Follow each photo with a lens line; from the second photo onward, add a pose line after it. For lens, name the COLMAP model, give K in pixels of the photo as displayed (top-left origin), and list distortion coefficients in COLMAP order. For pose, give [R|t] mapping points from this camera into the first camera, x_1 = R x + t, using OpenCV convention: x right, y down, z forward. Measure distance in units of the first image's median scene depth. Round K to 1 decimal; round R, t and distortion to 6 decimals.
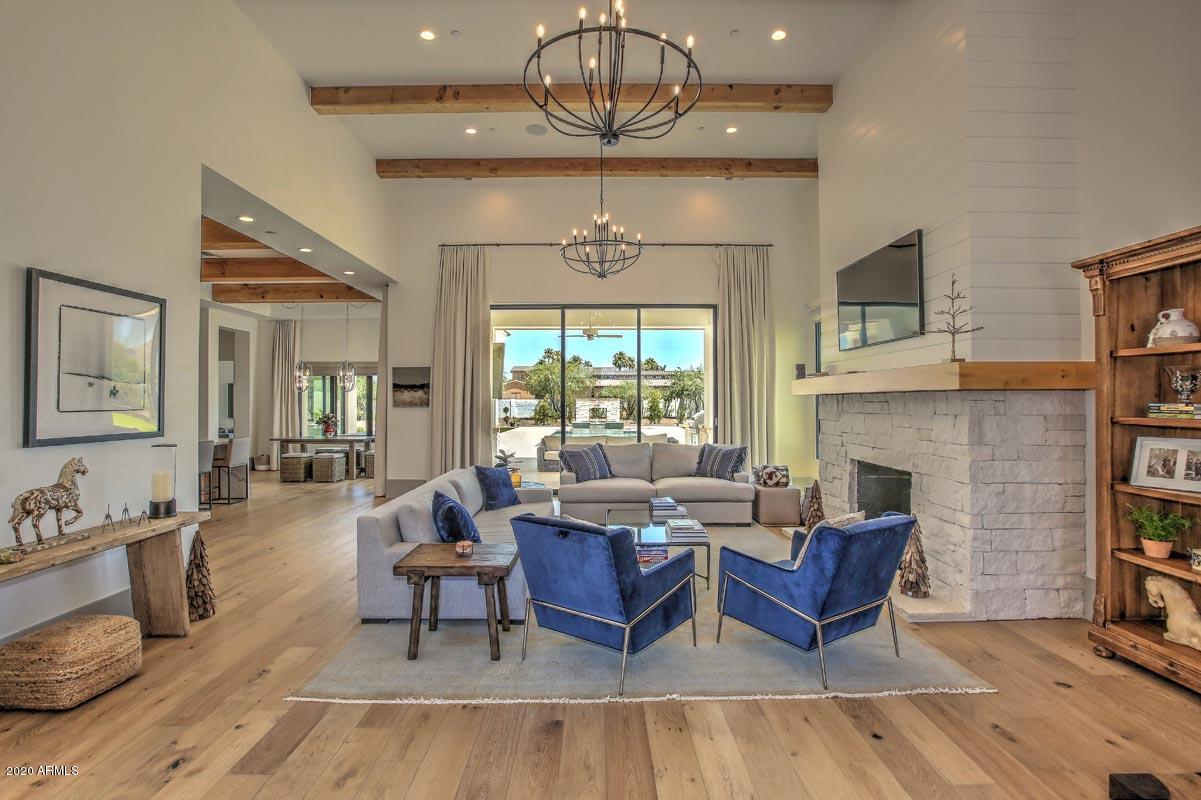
lens RADIAL K [[576.8, 0, 585.1], [0, 576.8, 393.5], [0, 0, 1]] dist [-0.063046, 0.031000]
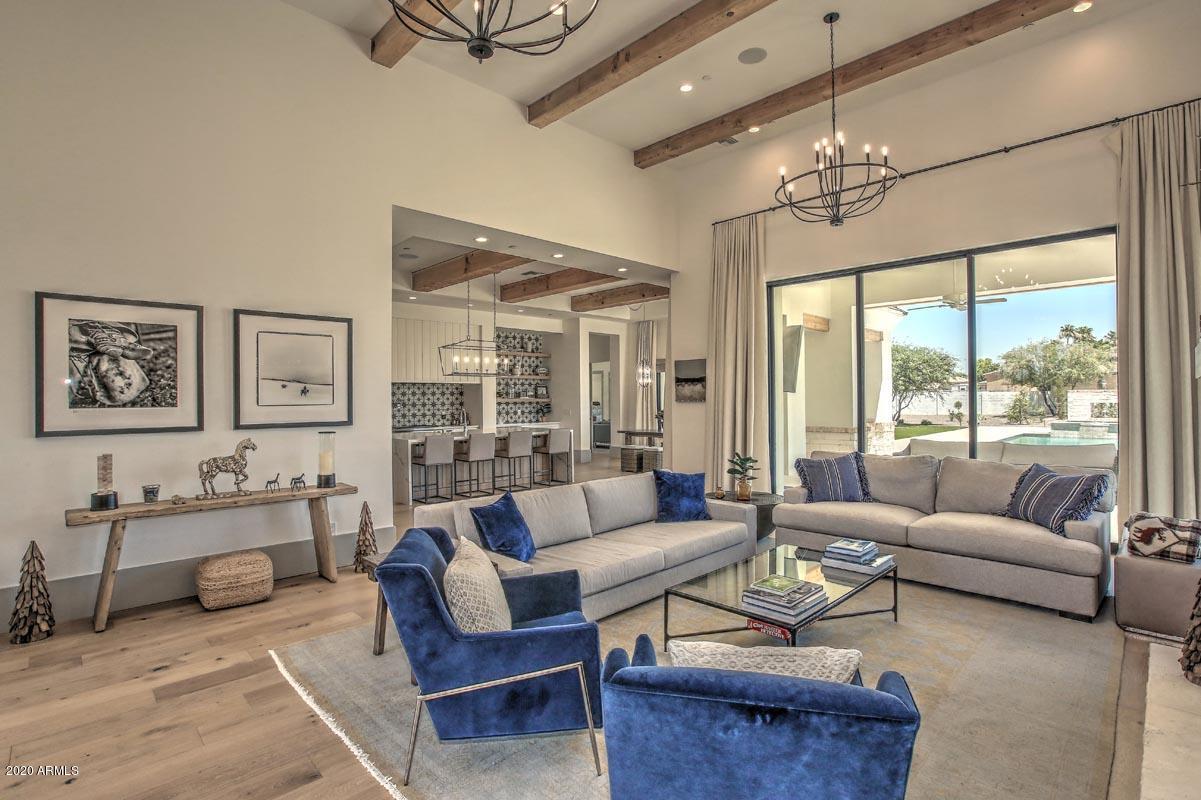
lens RADIAL K [[576.8, 0, 585.1], [0, 576.8, 393.5], [0, 0, 1]] dist [-0.063046, 0.031000]
pose [[0.692606, -0.010126, -0.721245, 0.326077], [0.017315, 0.999847, 0.002590, 0.005569], [0.721109, -0.014282, 0.692675, 0.279237]]
